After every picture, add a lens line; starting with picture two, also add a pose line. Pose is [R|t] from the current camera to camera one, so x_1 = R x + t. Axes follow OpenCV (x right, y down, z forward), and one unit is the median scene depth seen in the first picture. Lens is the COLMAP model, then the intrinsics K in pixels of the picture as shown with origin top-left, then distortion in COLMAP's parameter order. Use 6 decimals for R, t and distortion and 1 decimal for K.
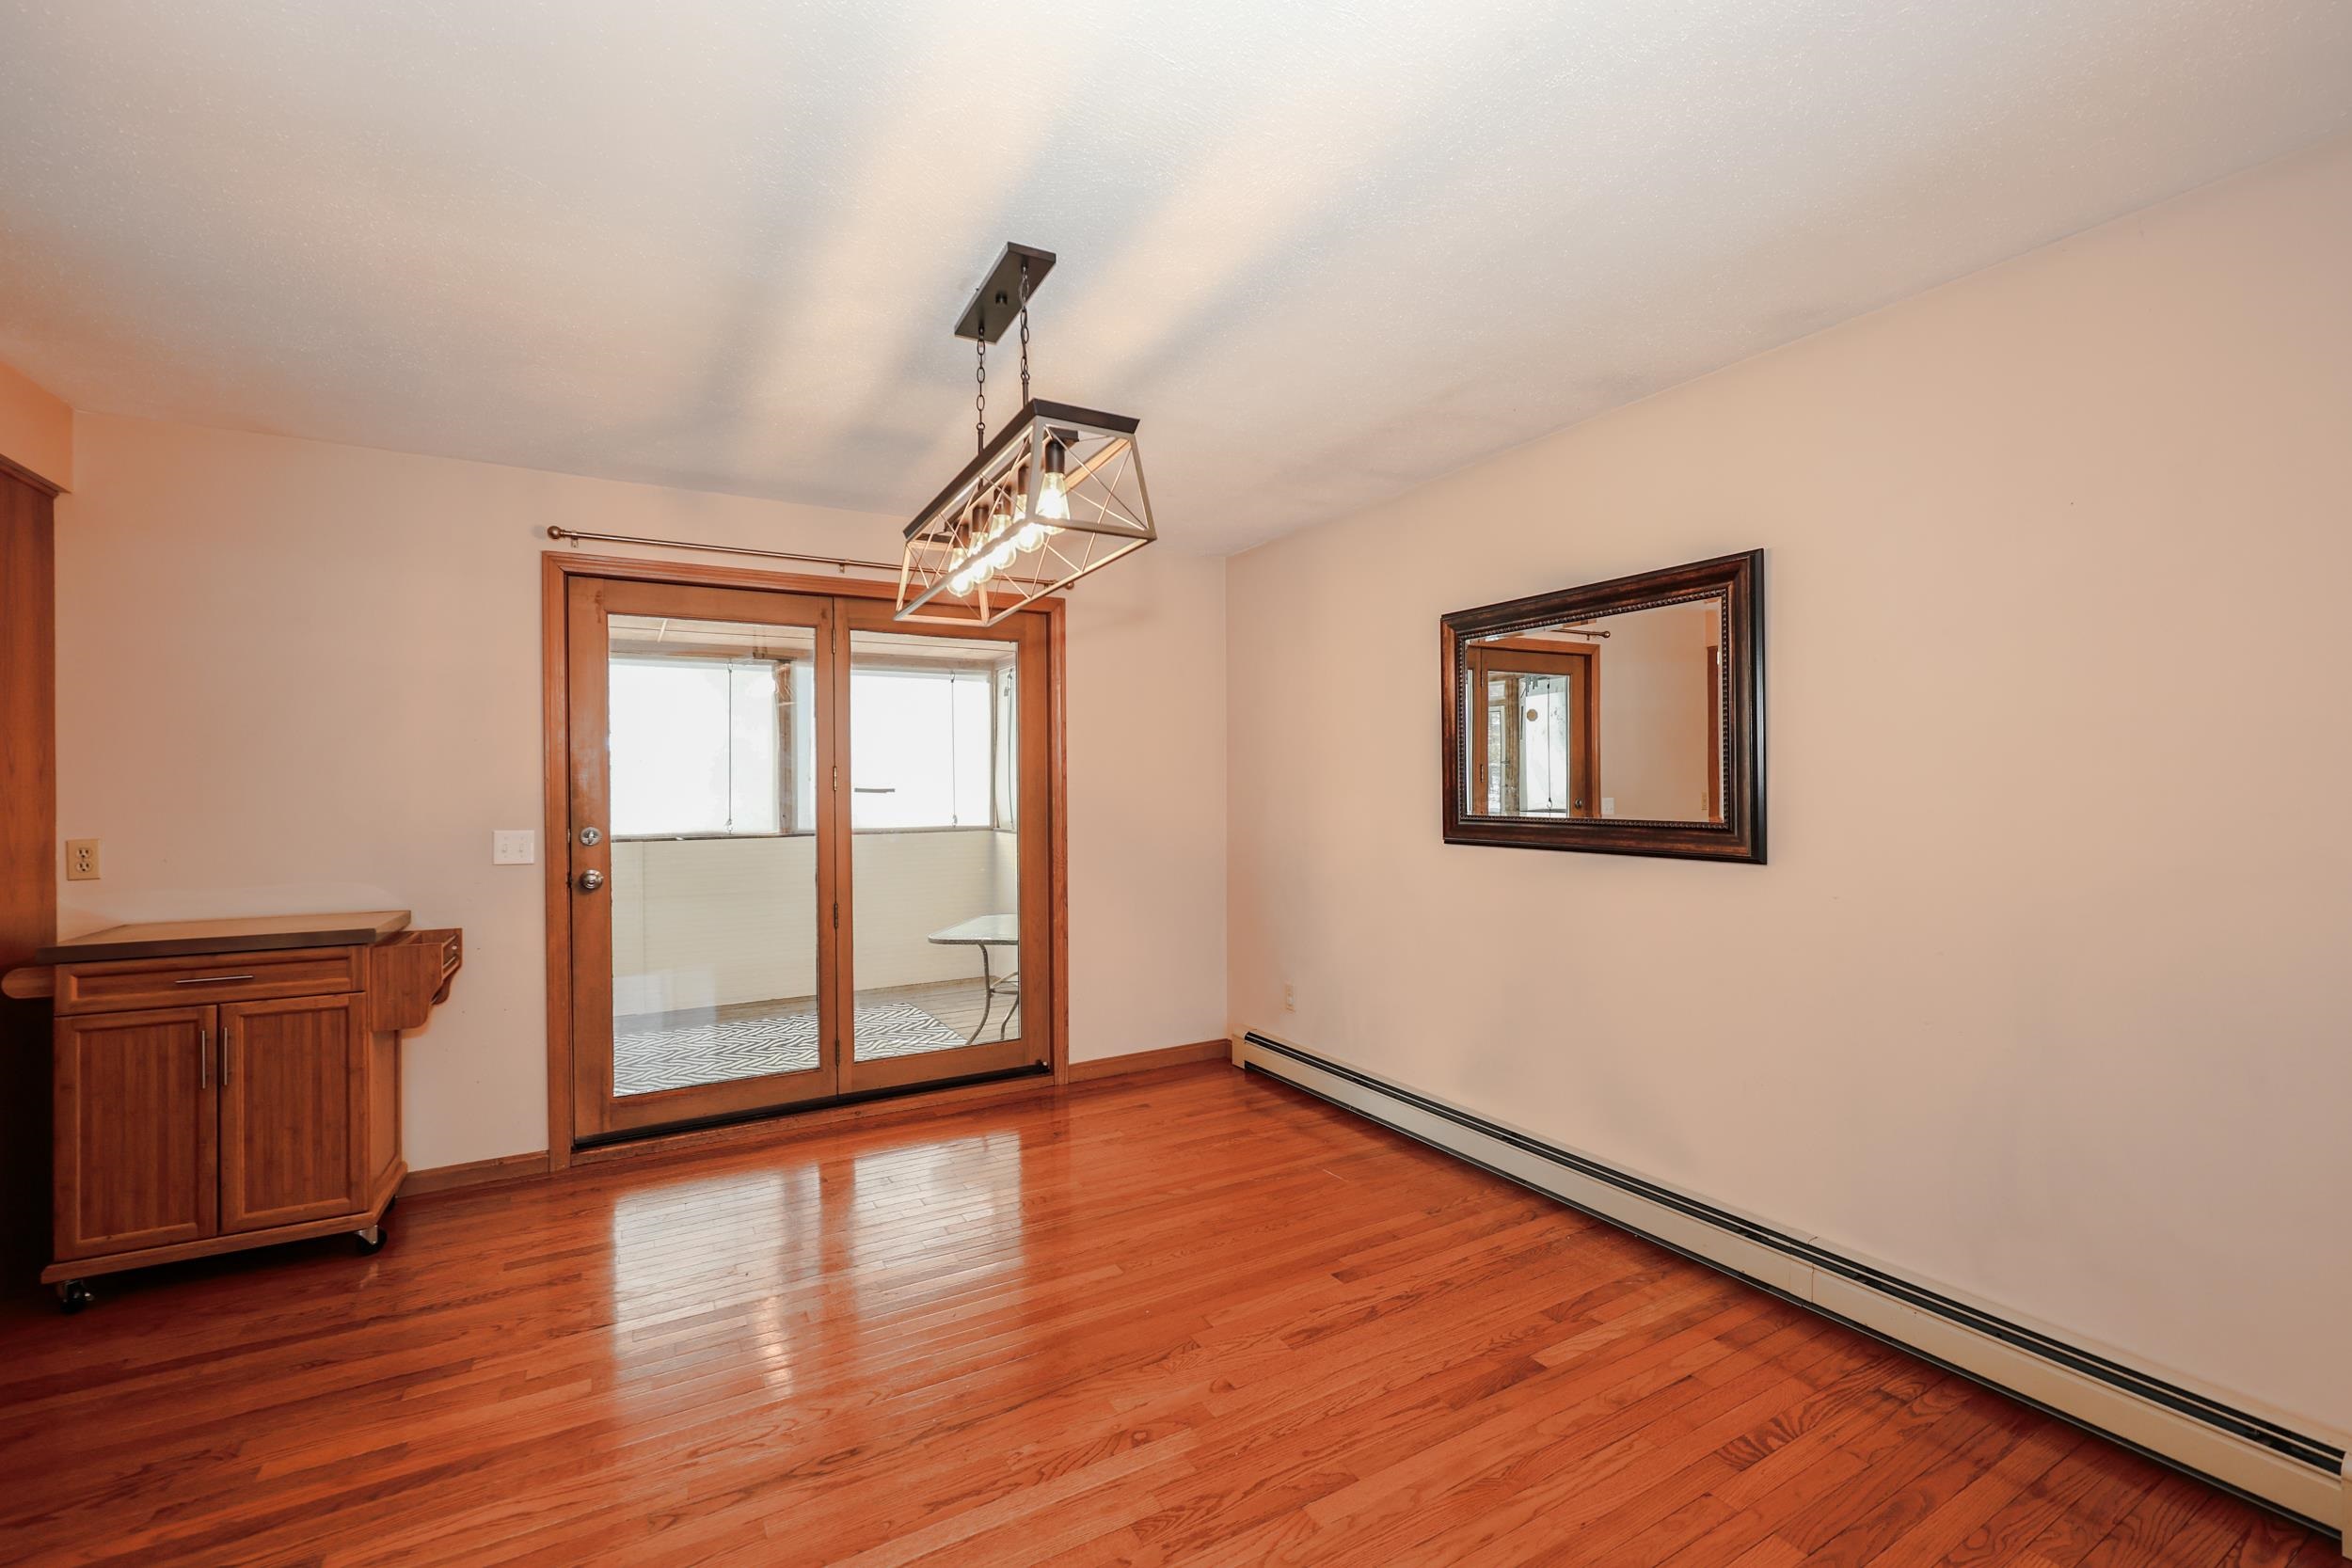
lens RADIAL K [[968.3, 0, 1180.9], [0, 968.3, 790.8], [0, 0, 1]] dist [-0.000305, -0.000220]
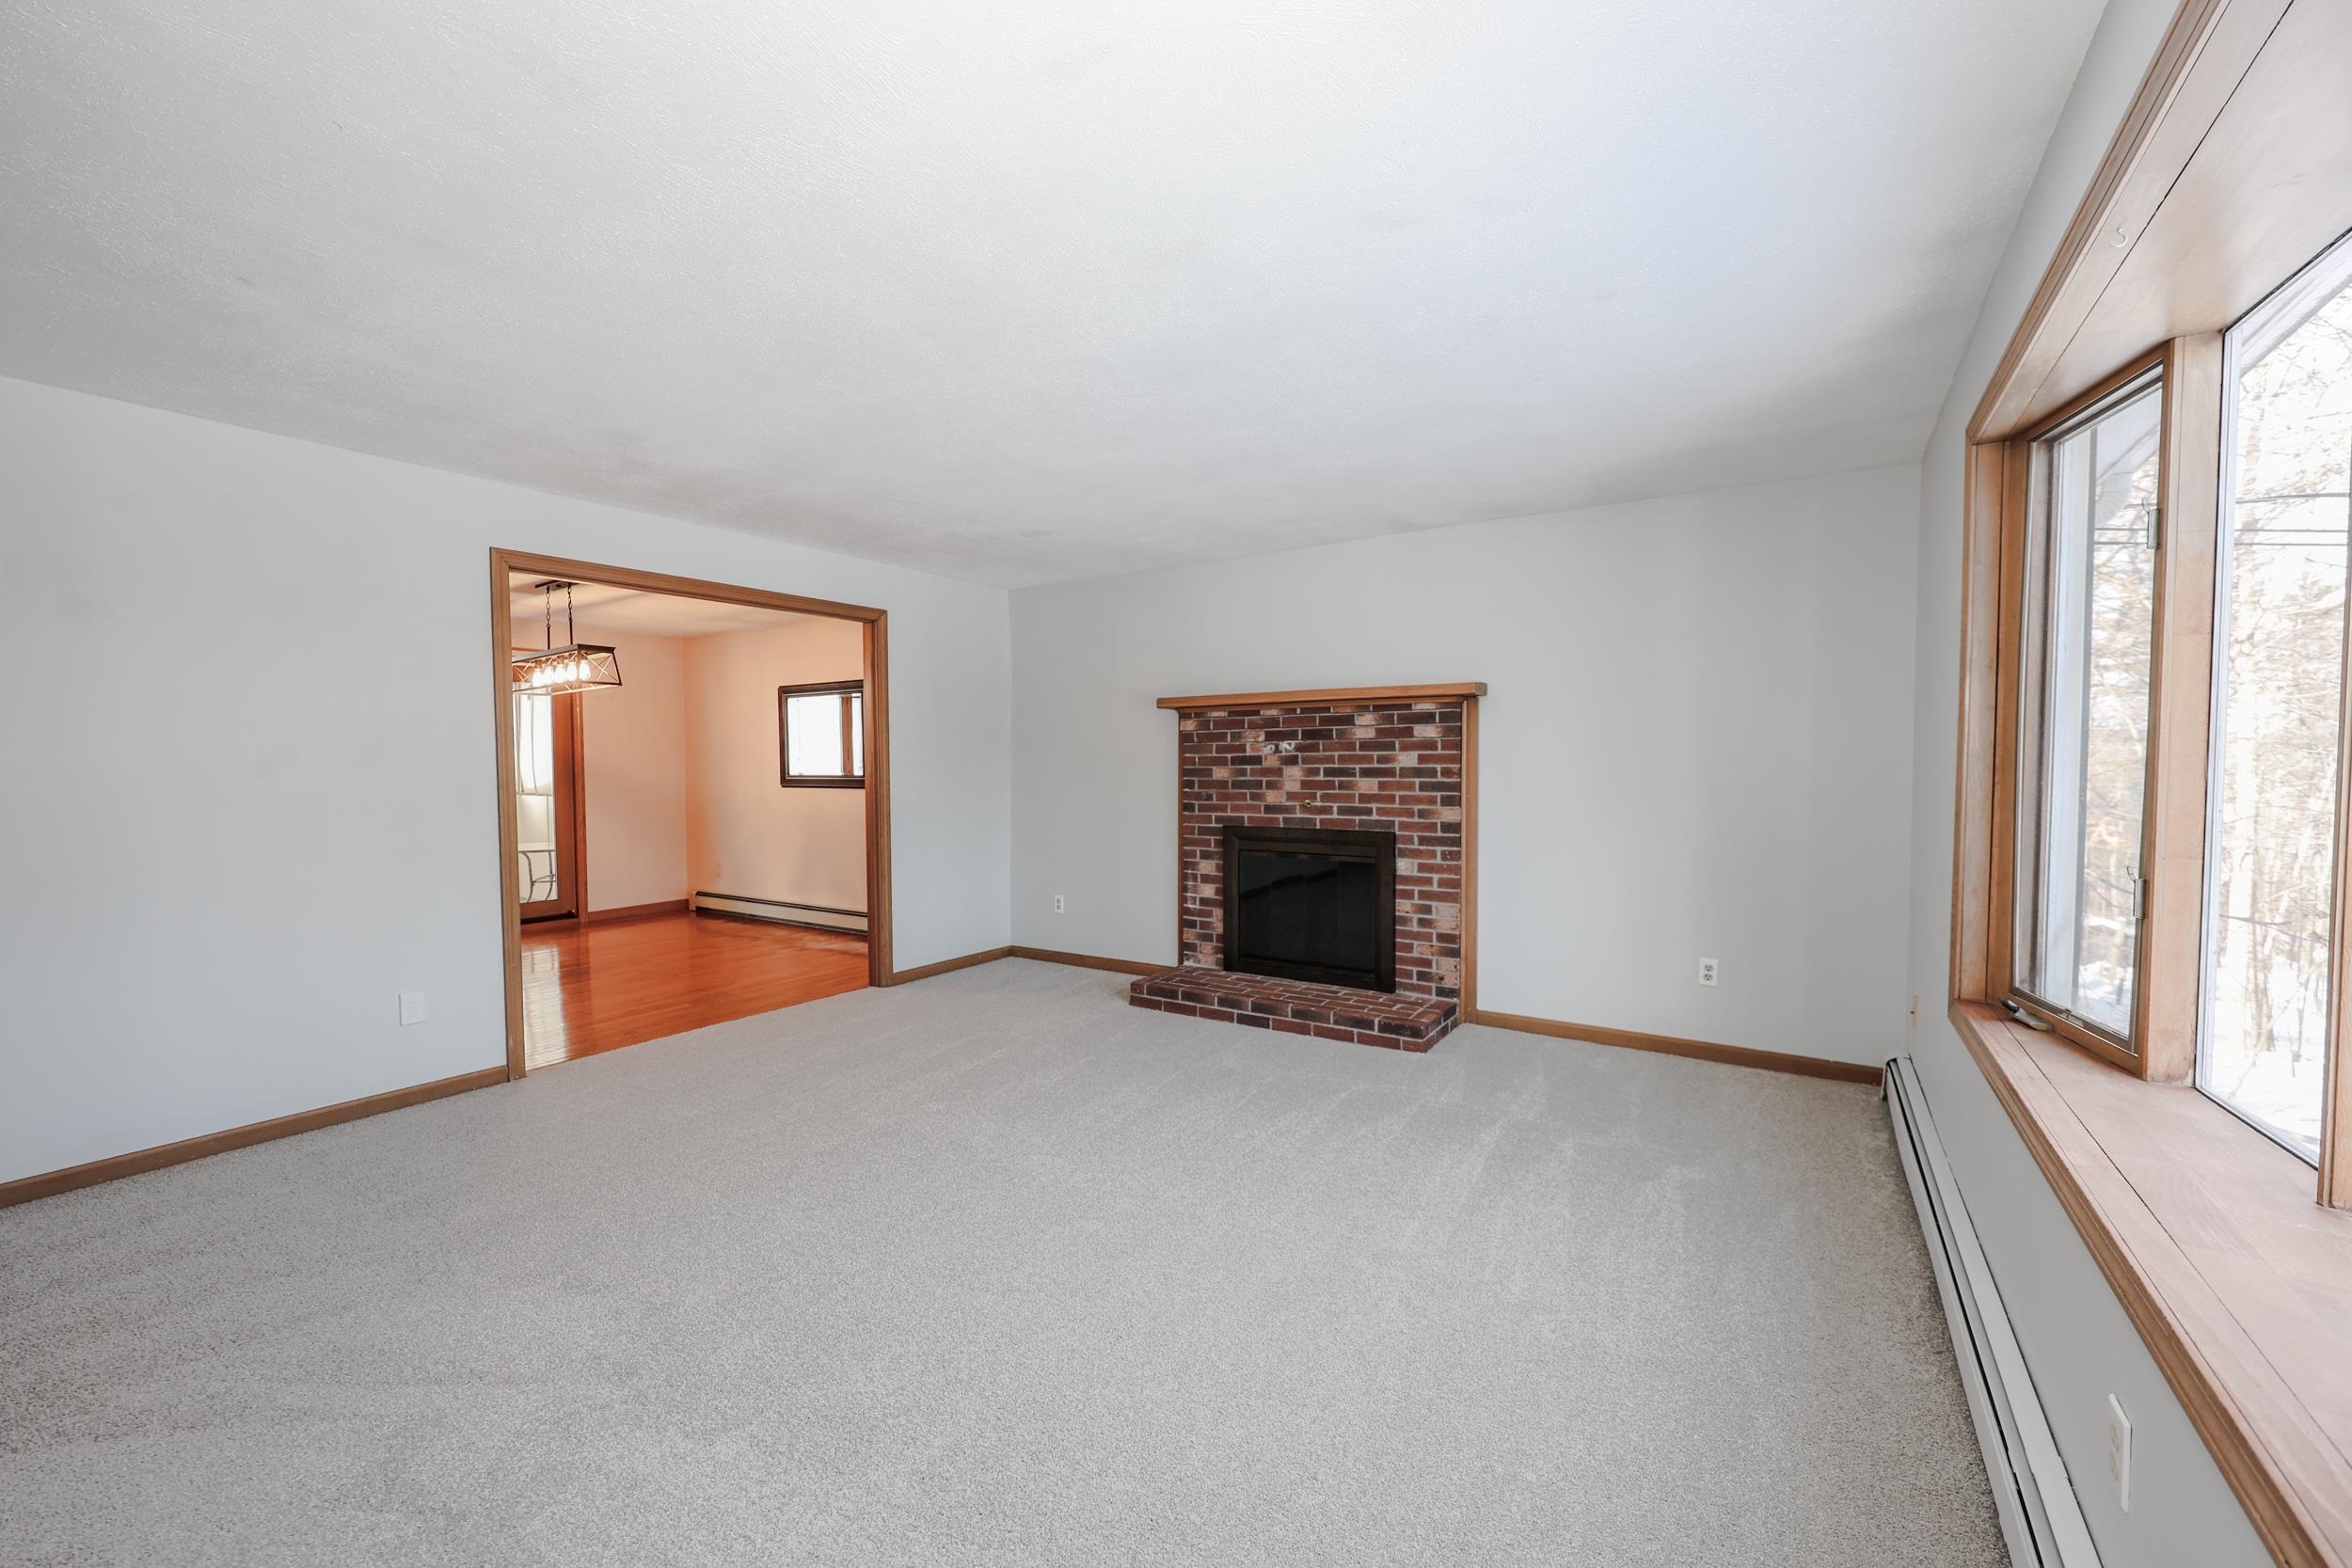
lens RADIAL K [[938.2, 0, 1174.0], [0, 938.2, 786.9], [0, 0, 1]] dist [-0.000892, -0.000069]
pose [[0.896964, -0.011767, 0.441947, 0.153616], [0.003722, 0.999811, 0.019068, 0.017986], [-0.442088, -0.015458, 0.896838, -1.699239]]
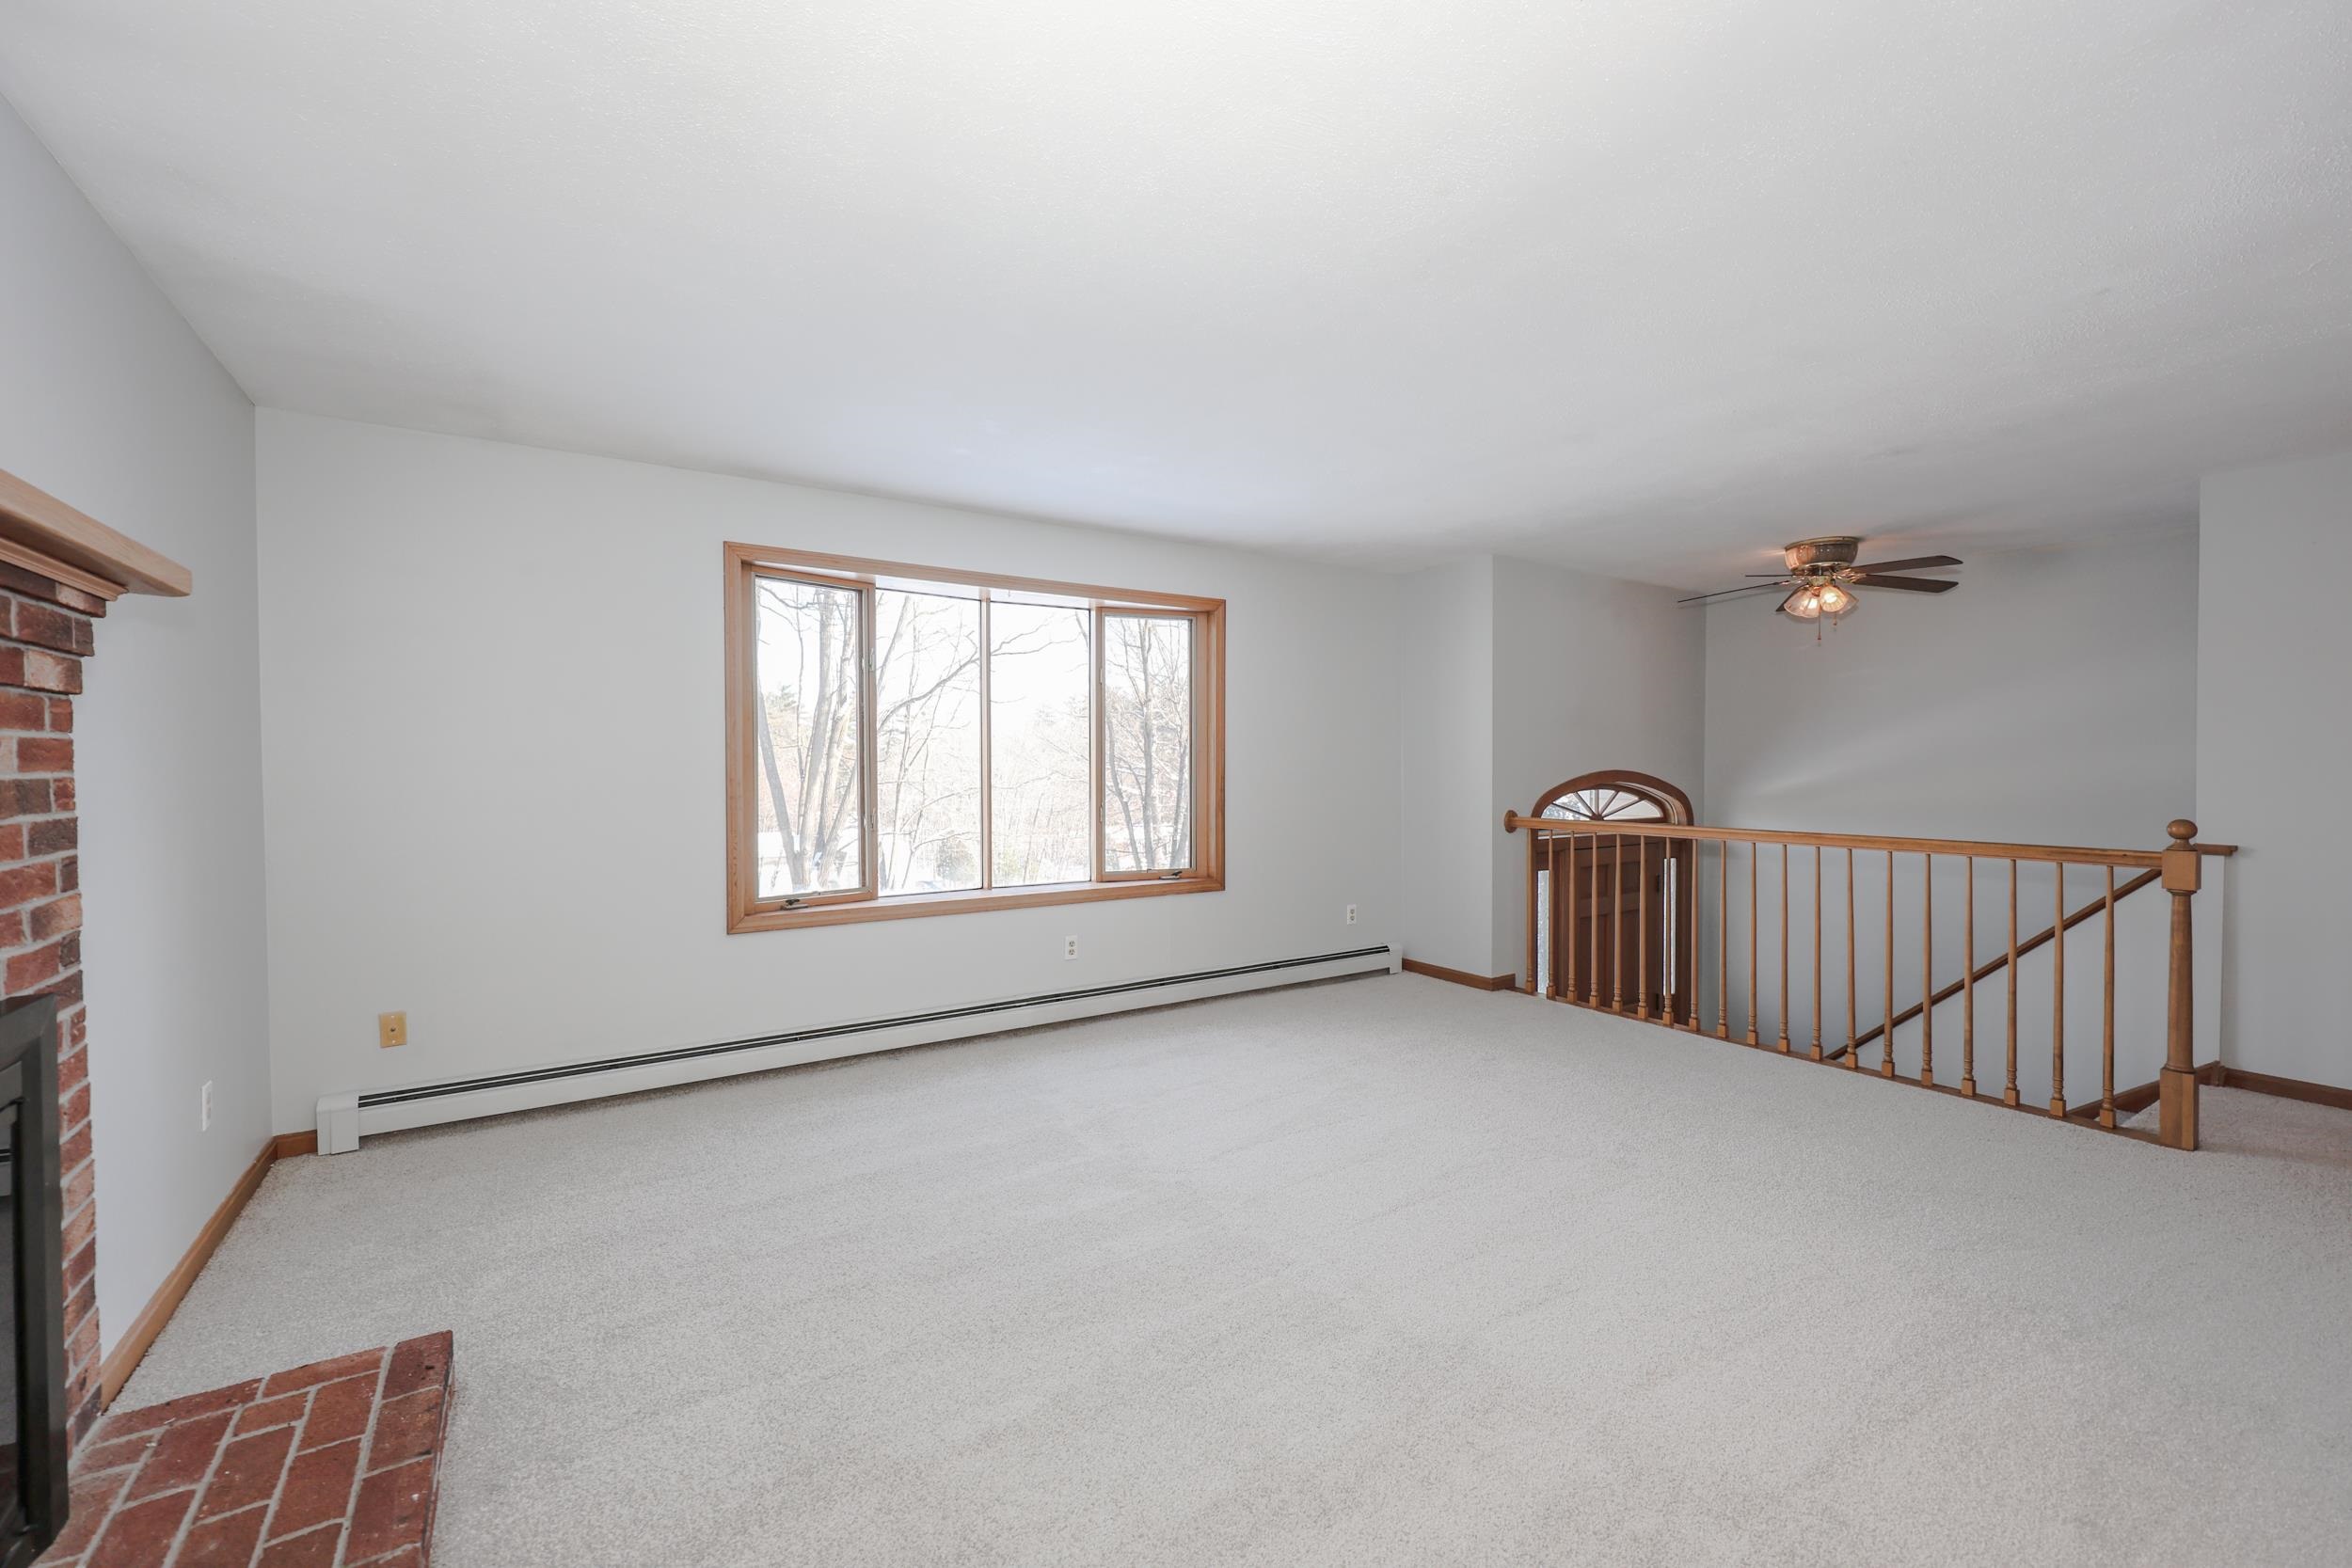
lens RADIAL K [[957.4, 0, 1160.5], [0, 957.4, 776.9], [0, 0, 1]] dist [-0.000910, -0.000187]
pose [[-0.999014, 0.005381, -0.044073, 0.656258], [0.004355, 0.999718, 0.023342, 0.004879], [0.044186, 0.023128, -0.998756, 0.151593]]
